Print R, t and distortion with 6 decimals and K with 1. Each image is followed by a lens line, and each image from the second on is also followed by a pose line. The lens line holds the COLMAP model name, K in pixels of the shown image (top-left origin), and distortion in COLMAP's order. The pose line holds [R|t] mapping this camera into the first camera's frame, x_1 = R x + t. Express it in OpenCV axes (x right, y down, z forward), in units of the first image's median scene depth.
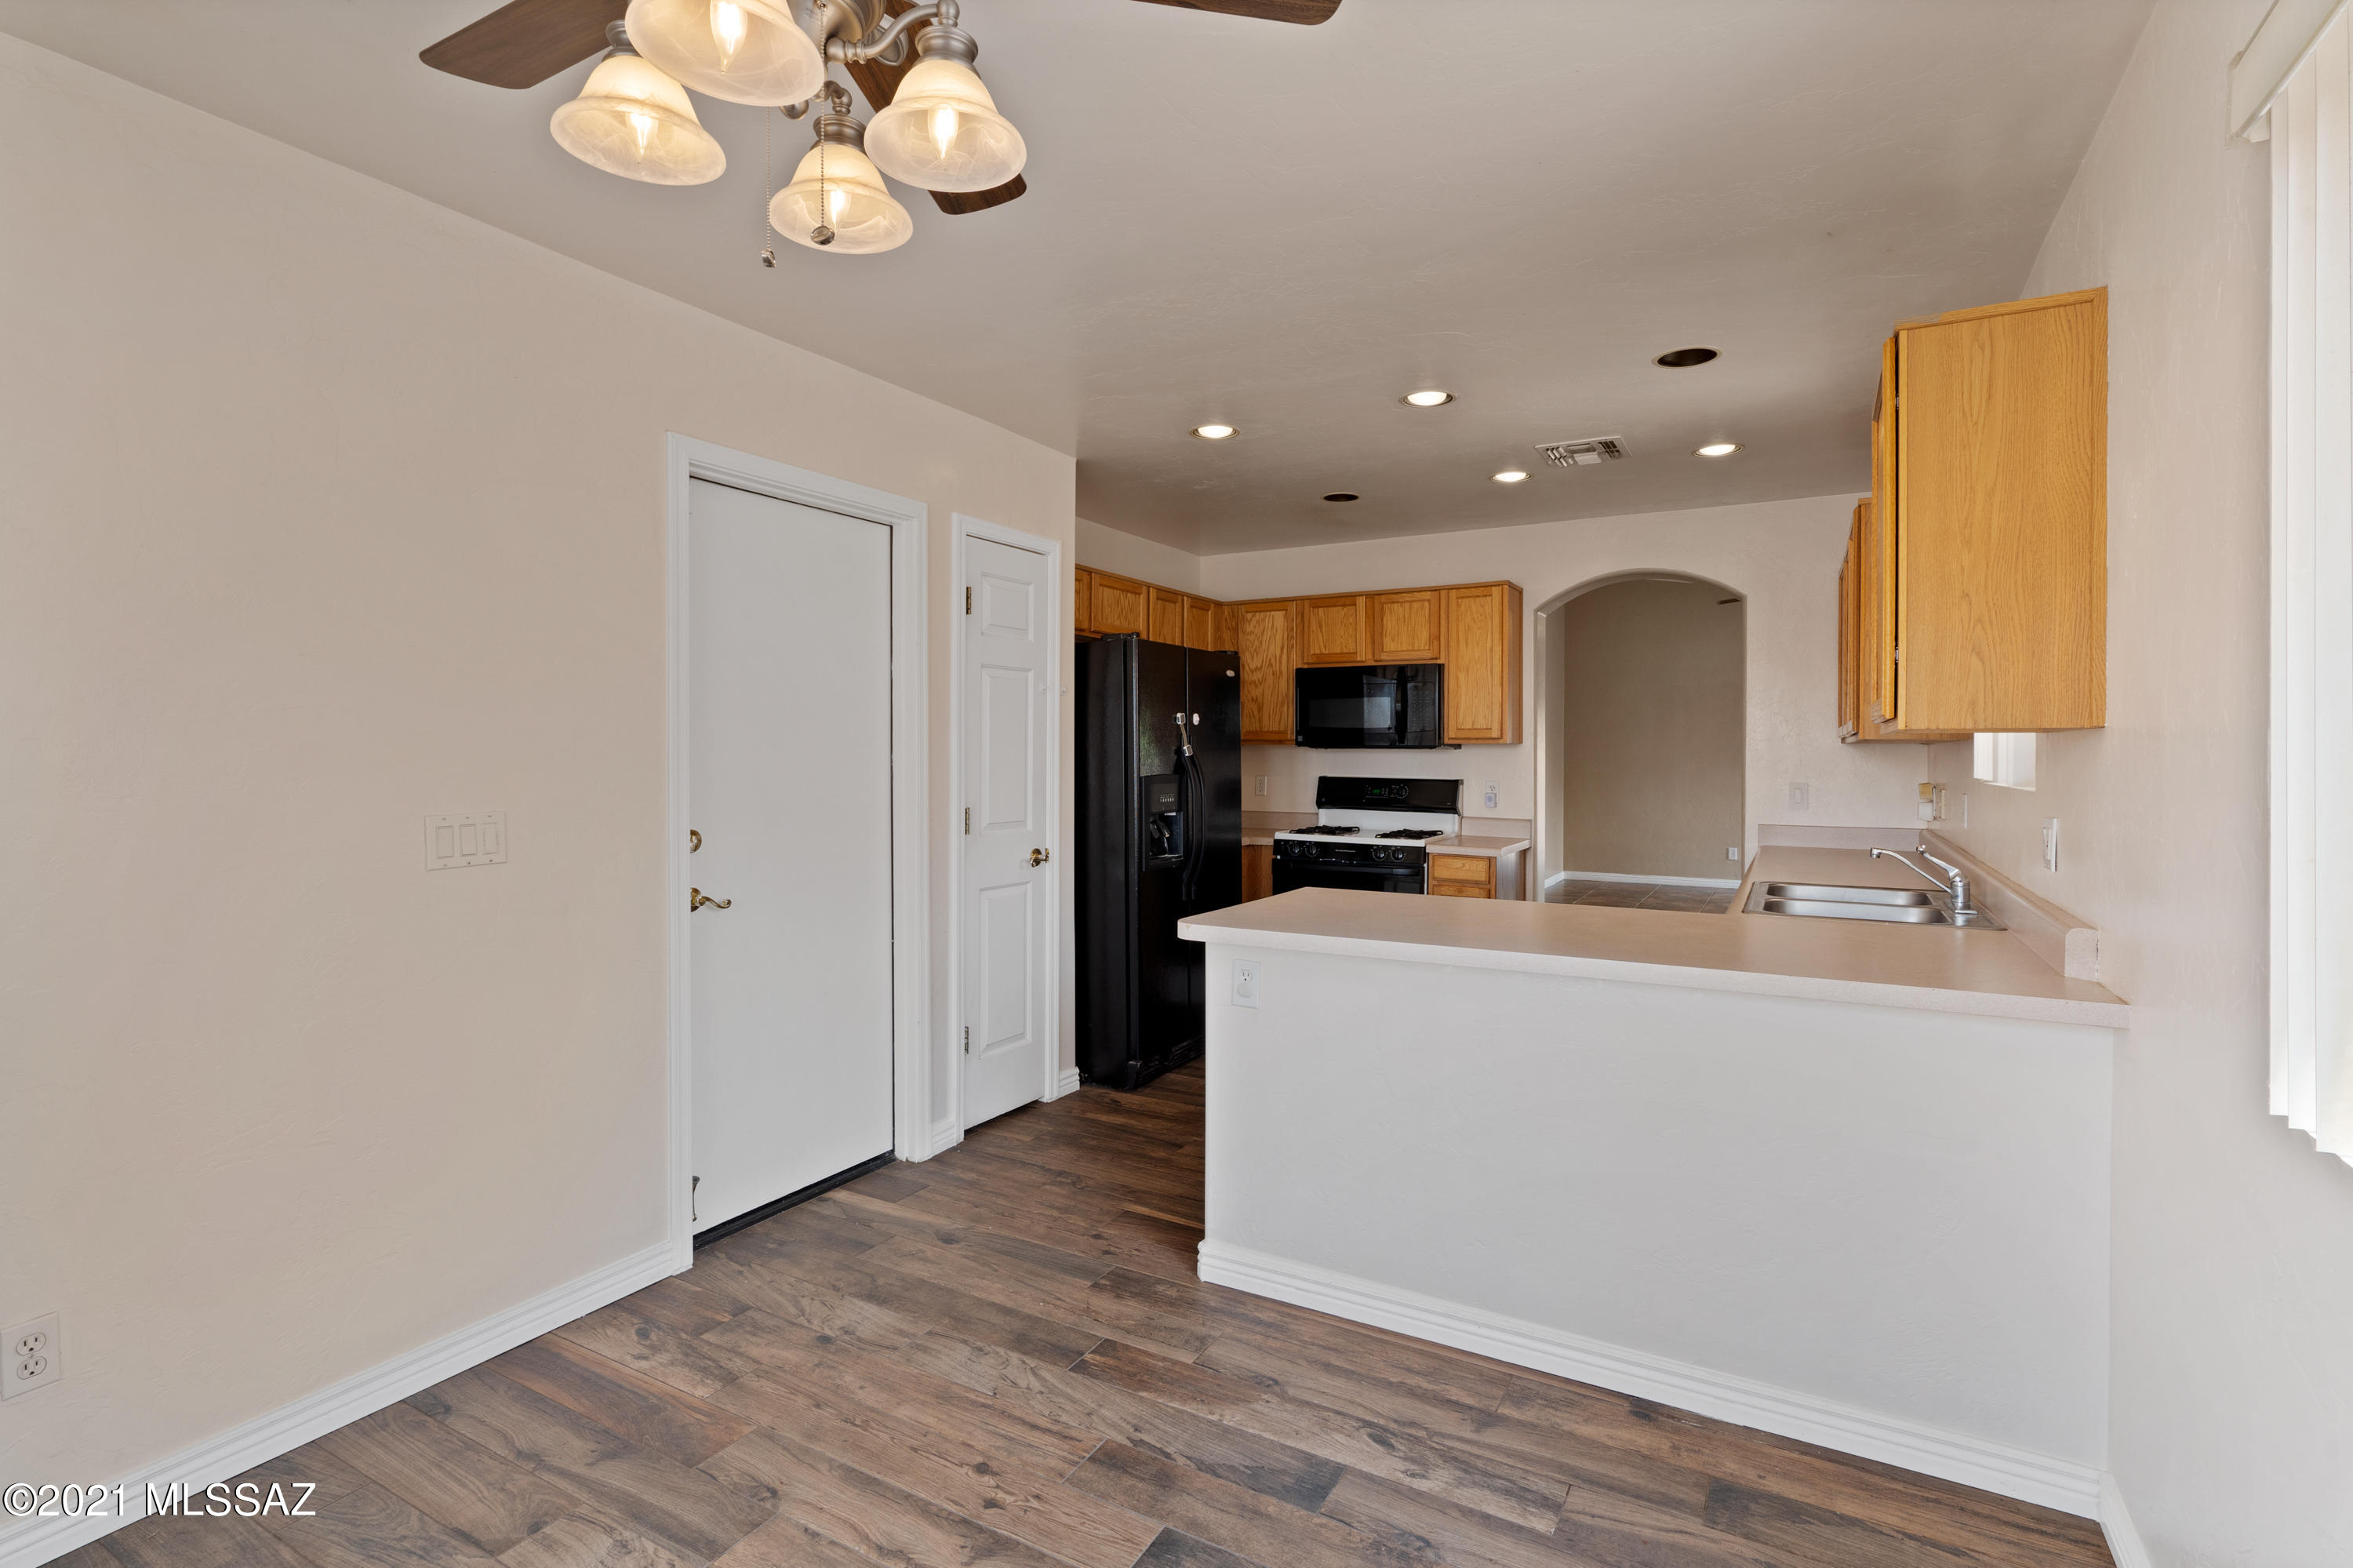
lens RADIAL K [[1119.3, 0, 1182.7], [0, 1119.3, 746.4], [0, 0, 1]] dist [-0.001625, -0.000342]
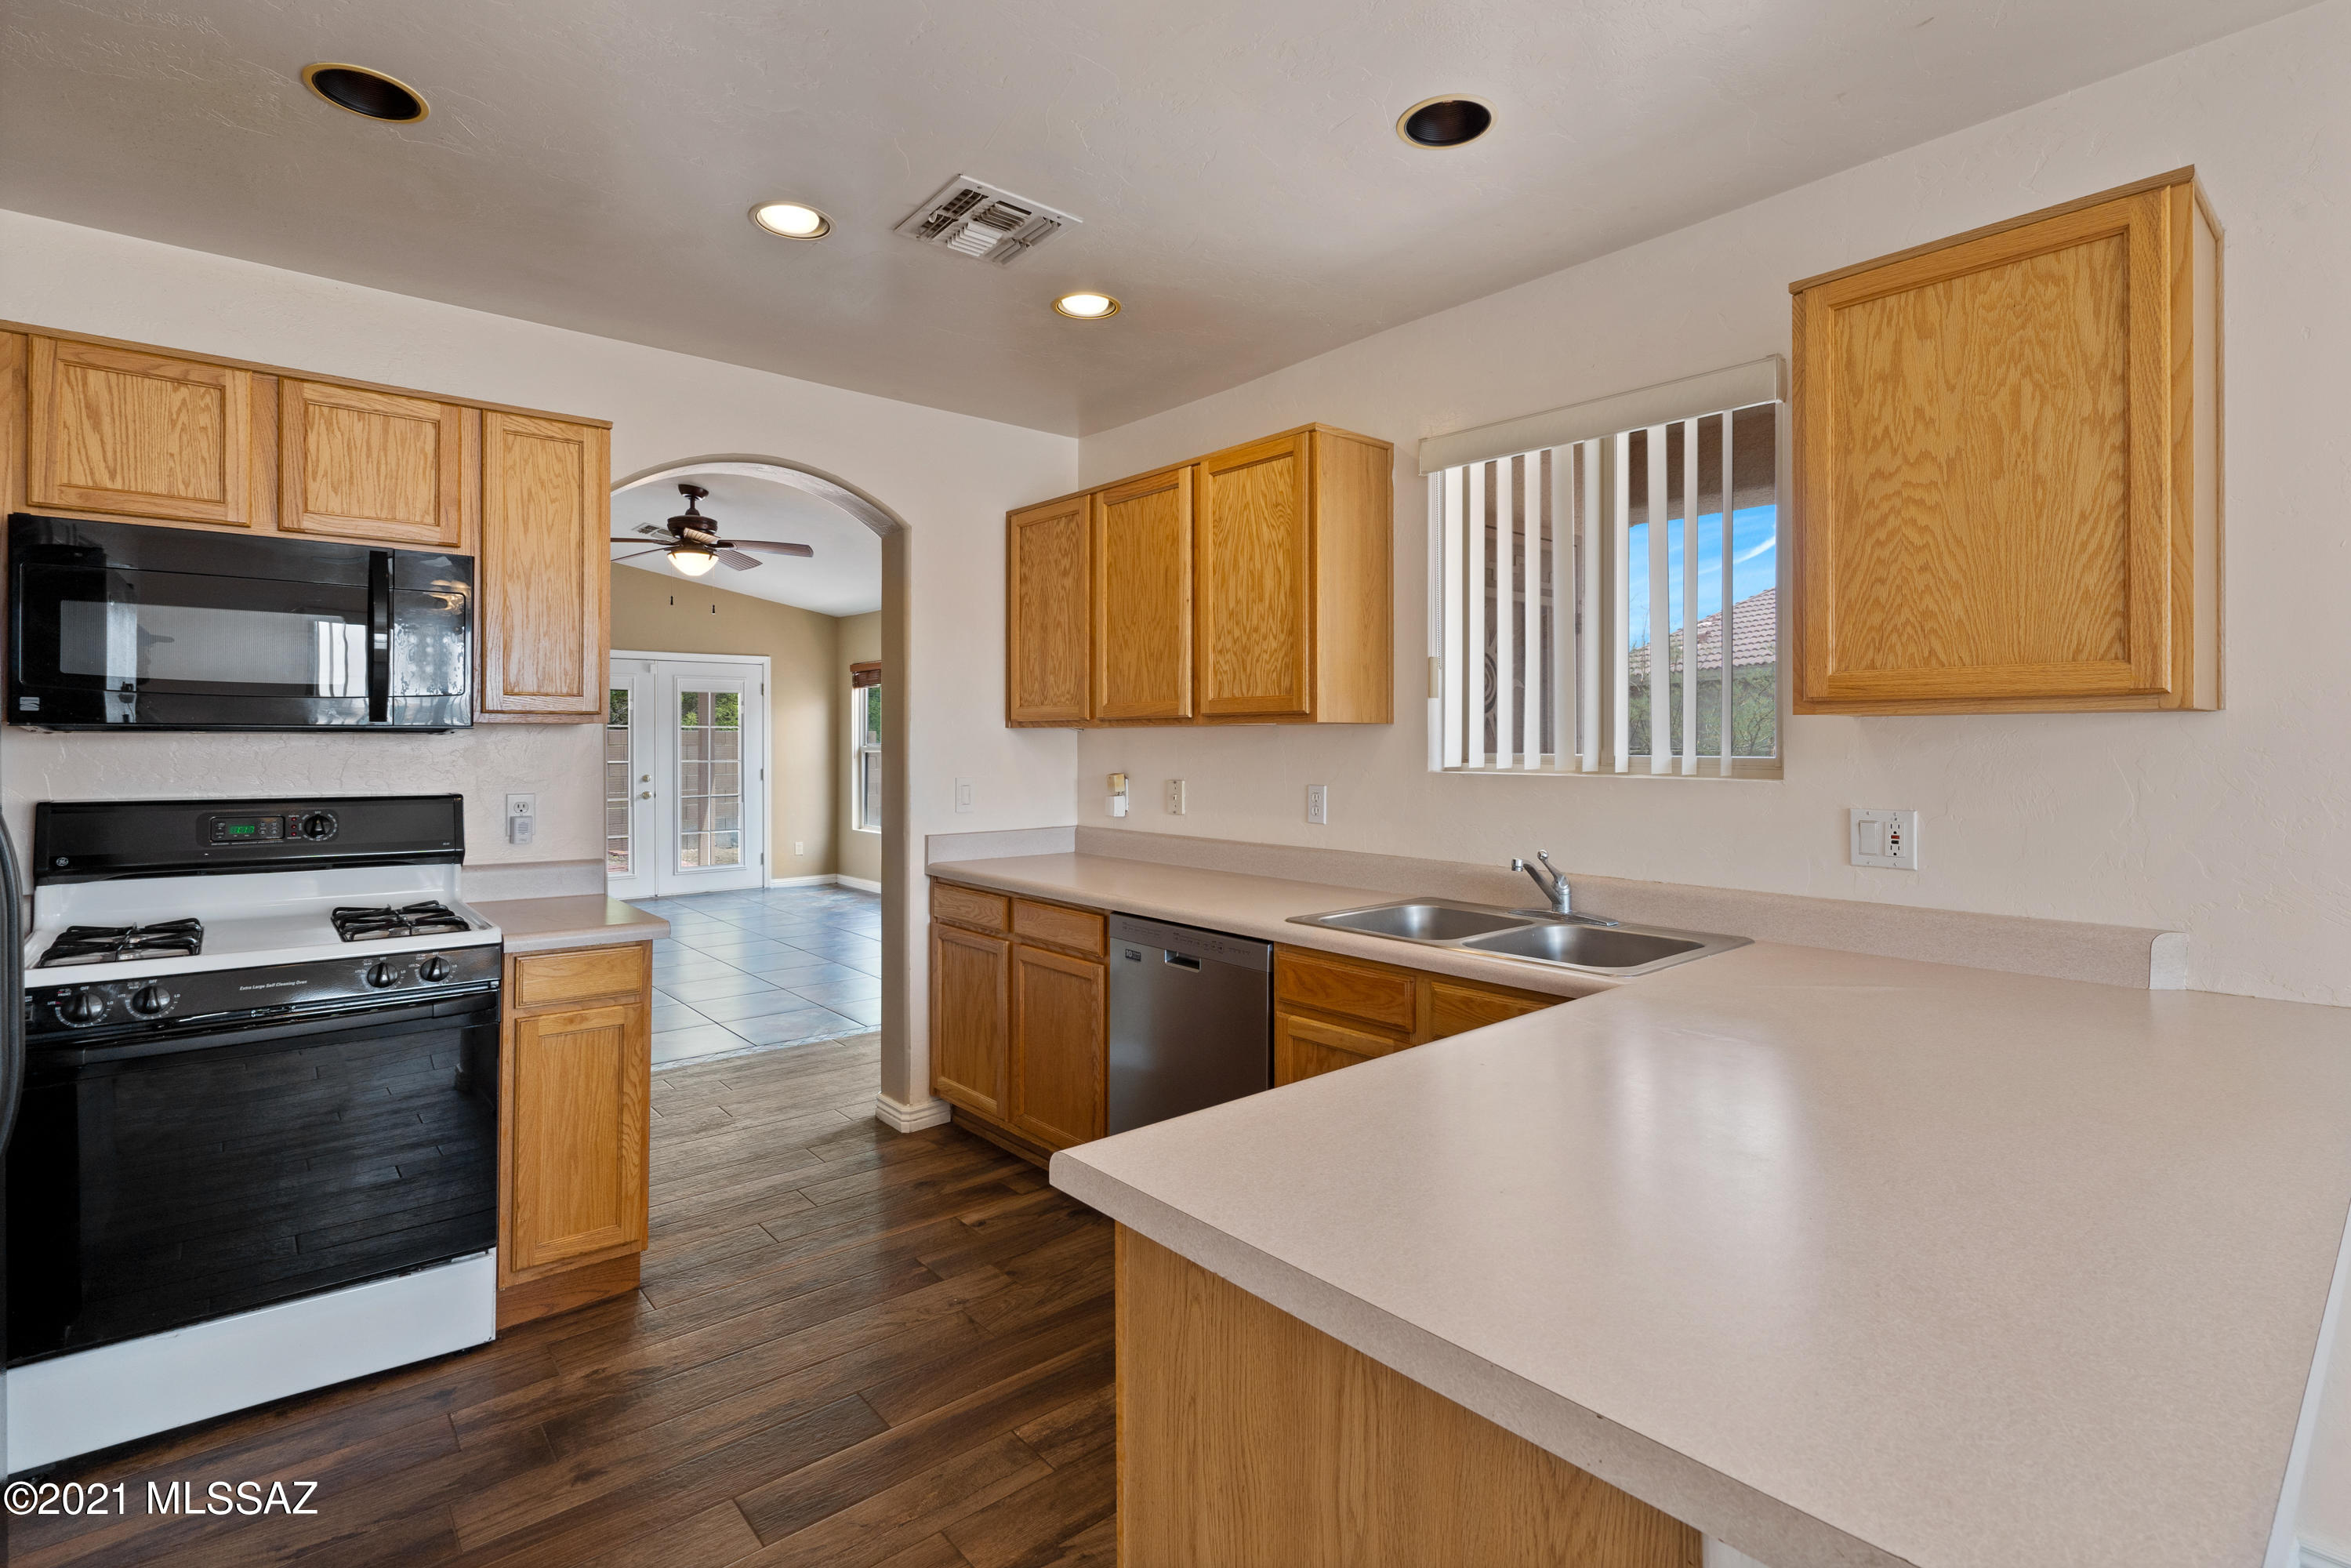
lens RADIAL K [[1118.3, 0, 1181.7], [0, 1118.3, 746.4], [0, 0, 1]] dist [-0.001625, -0.000342]
pose [[0.347839, -0.001532, 0.937553, -0.114609], [-0.003224, 0.999991, 0.002831, 0.005134], [-0.937549, -0.004008, 0.347831, 0.533182]]
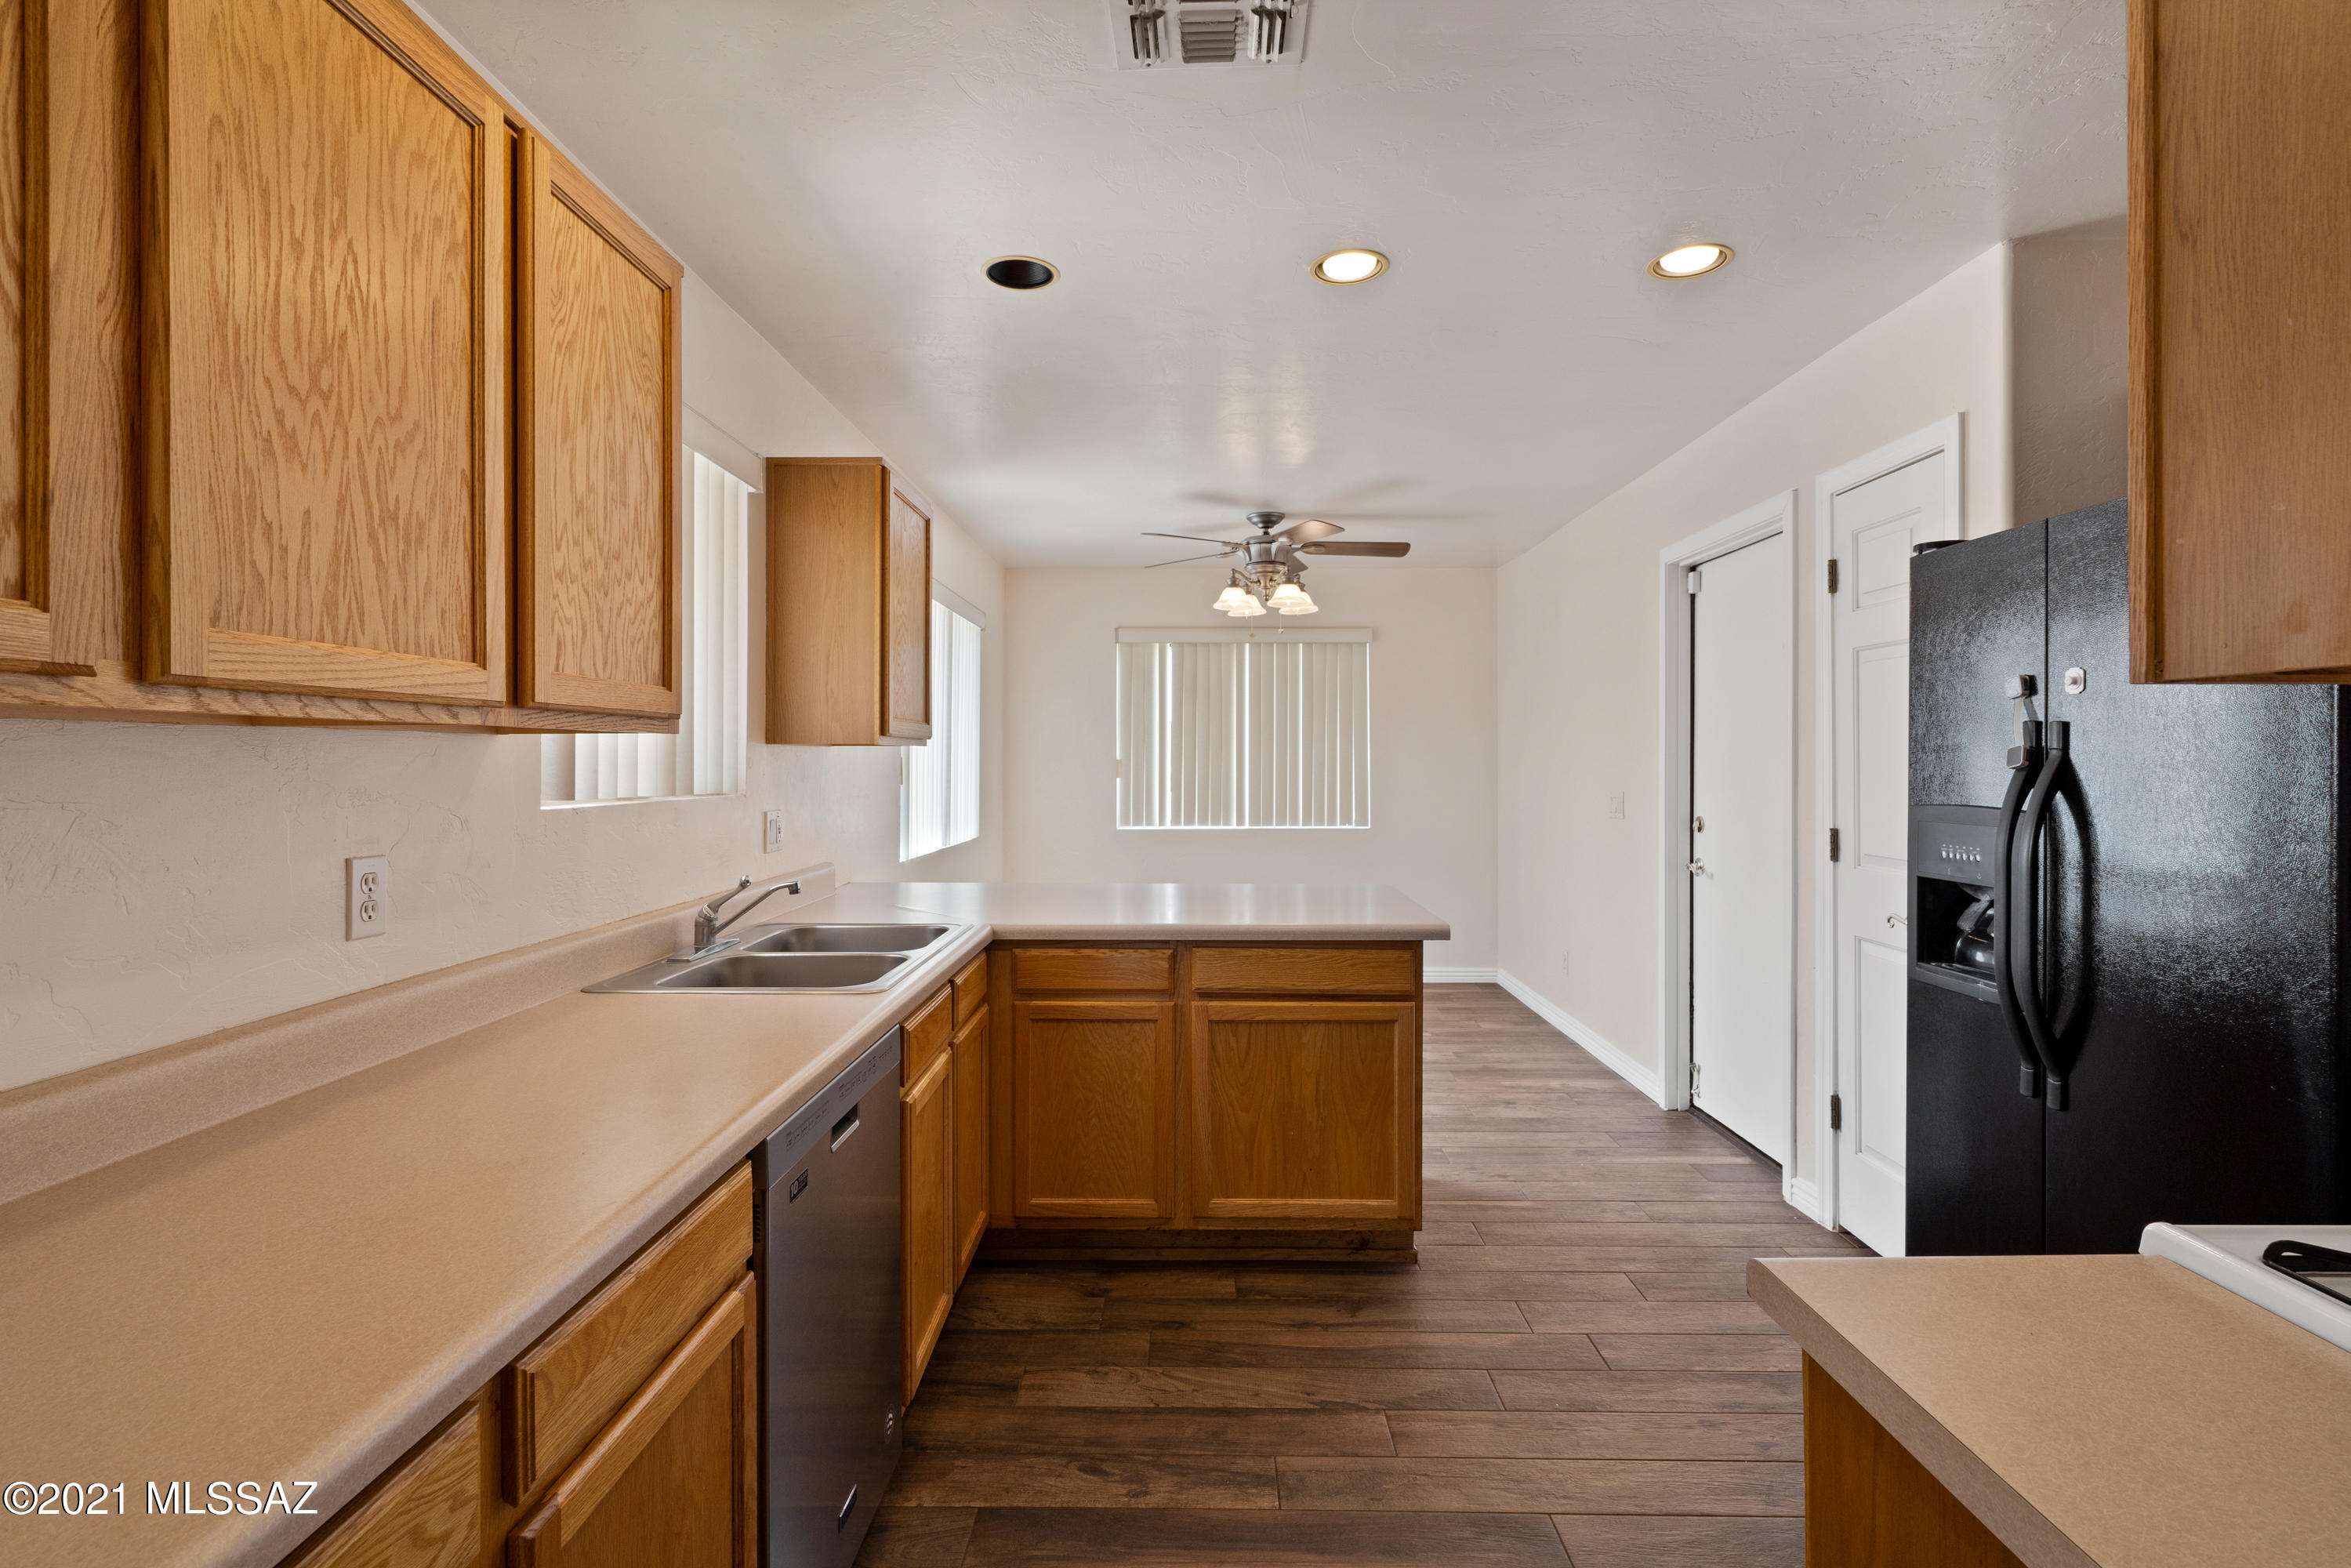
lens RADIAL K [[1118.3, 0, 1181.7], [0, 1118.3, 746.4], [0, 0, 1]] dist [-0.001625, -0.000342]
pose [[-0.878290, -0.004578, -0.478106, 0.420681], [0.000428, 0.999946, -0.010362, 0.002452], [0.478128, -0.009306, -0.878241, 1.017630]]
